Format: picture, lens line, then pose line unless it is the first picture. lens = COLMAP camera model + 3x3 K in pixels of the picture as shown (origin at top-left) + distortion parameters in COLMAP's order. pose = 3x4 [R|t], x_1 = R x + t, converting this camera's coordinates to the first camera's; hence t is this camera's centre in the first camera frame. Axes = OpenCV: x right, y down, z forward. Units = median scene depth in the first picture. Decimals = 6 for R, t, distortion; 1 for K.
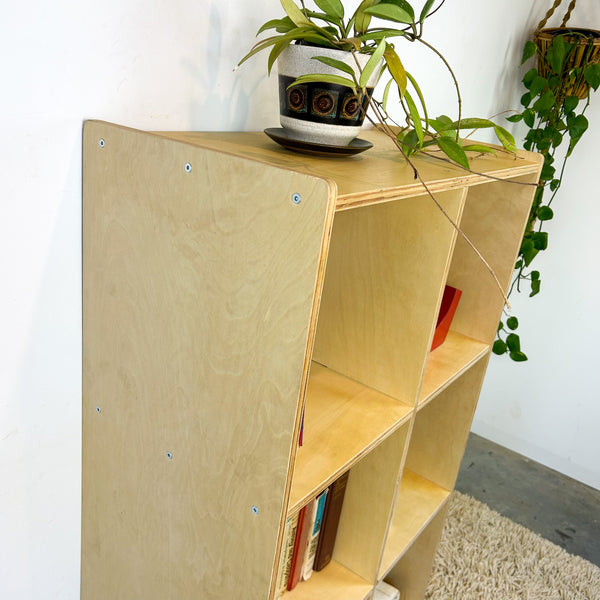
lens RADIAL K [[600.5, 0, 292.4], [0, 600.5, 303.3], [0, 0, 1]] dist [0.036899, 0.000624]
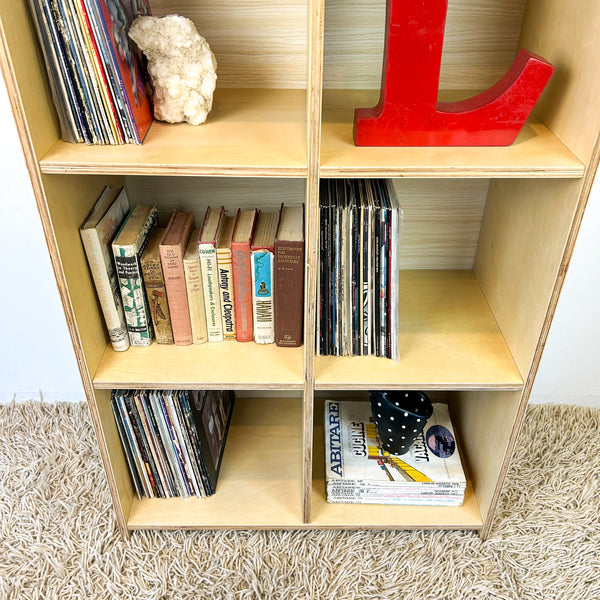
lens RADIAL K [[607.2, 0, 306.0], [0, 607.2, 296.2], [0, 0, 1]] dist [0.092143, -0.154858]
pose [[0.605106, 0.342032, -0.718930, 0.502265], [-0.232203, 0.939573, 0.251563, 0.079601], [0.761530, 0.014715, 0.647963, 0.277336]]
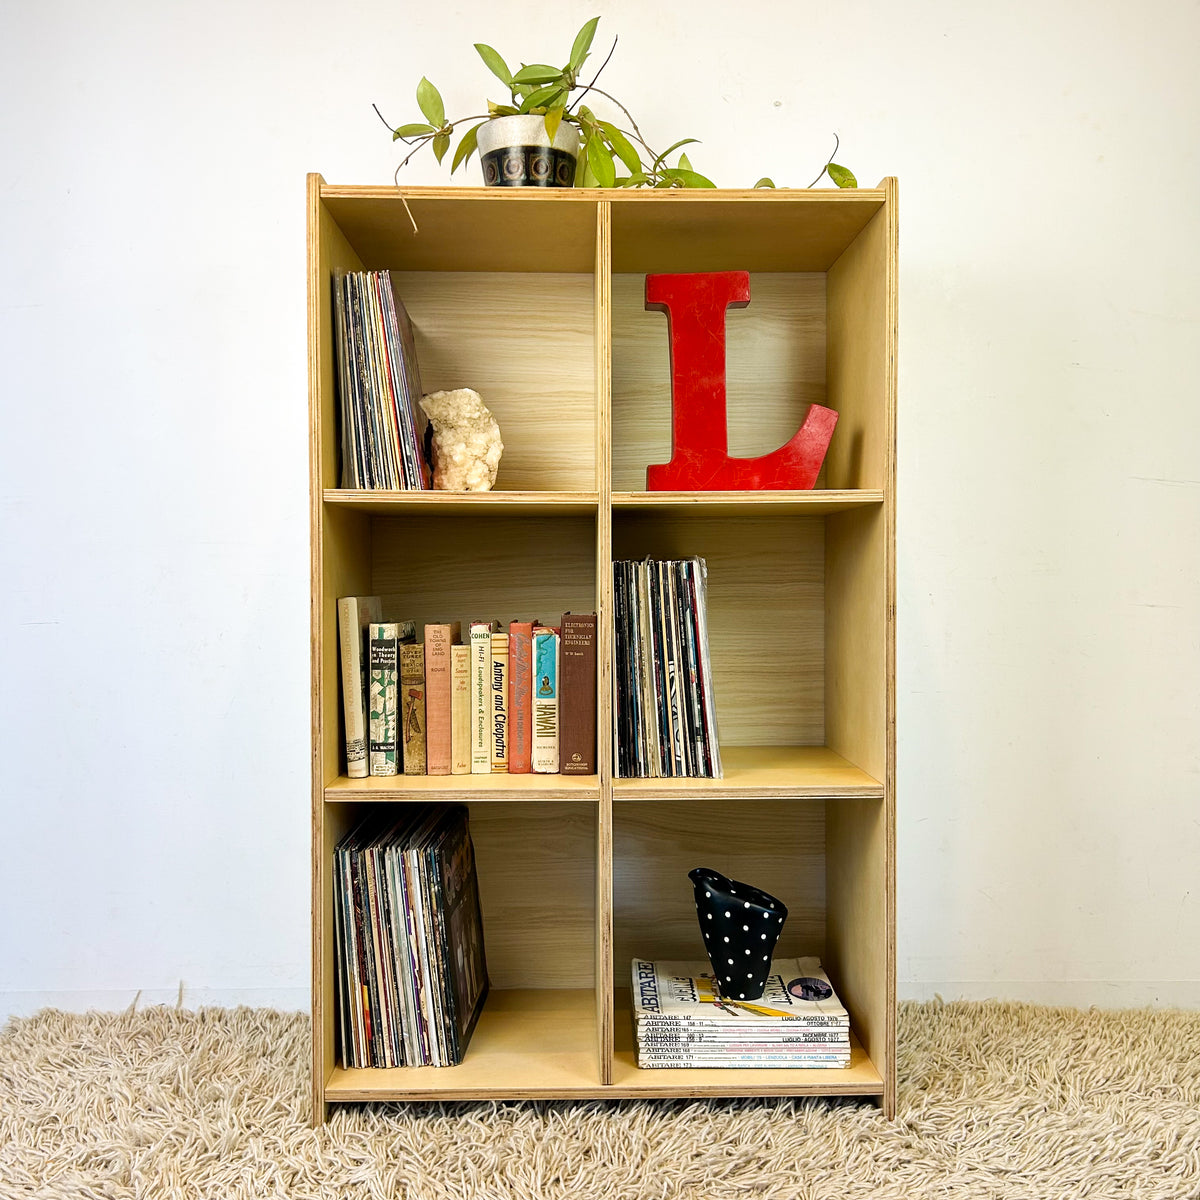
lens RADIAL K [[1207.9, 0, 610.6], [0, 1207.9, 597.2], [0, 0, 1]] dist [0.133713, -0.256966]
pose [[0.619463, -0.115200, -0.776528, 0.841464], [-0.211565, 0.928076, -0.306456, 0.464562], [0.755980, 0.354124, 0.550536, 0.112078]]
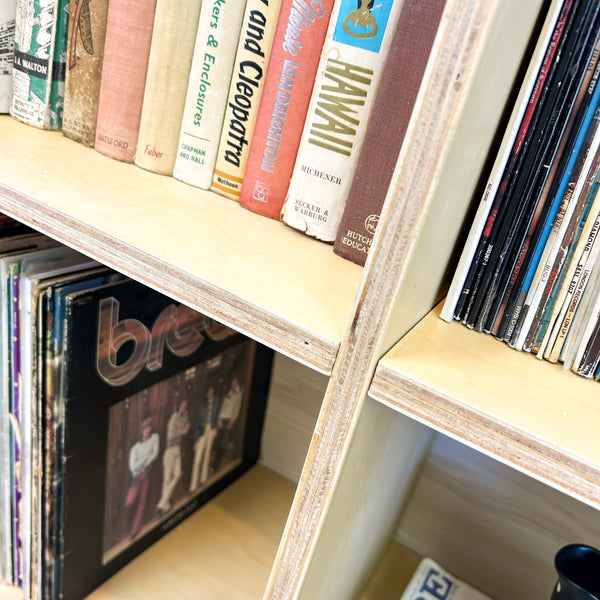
lens RADIAL K [[613.3, 0, 300.3], [0, 613.3, 296.8], [0, 0, 1]] dist [0.038934, -0.050574]
pose [[0.170833, 0.308416, -0.935786, 0.222522], [-0.561410, 0.810965, 0.164789, 0.288325], [0.809713, 0.497208, 0.311688, 0.615520]]
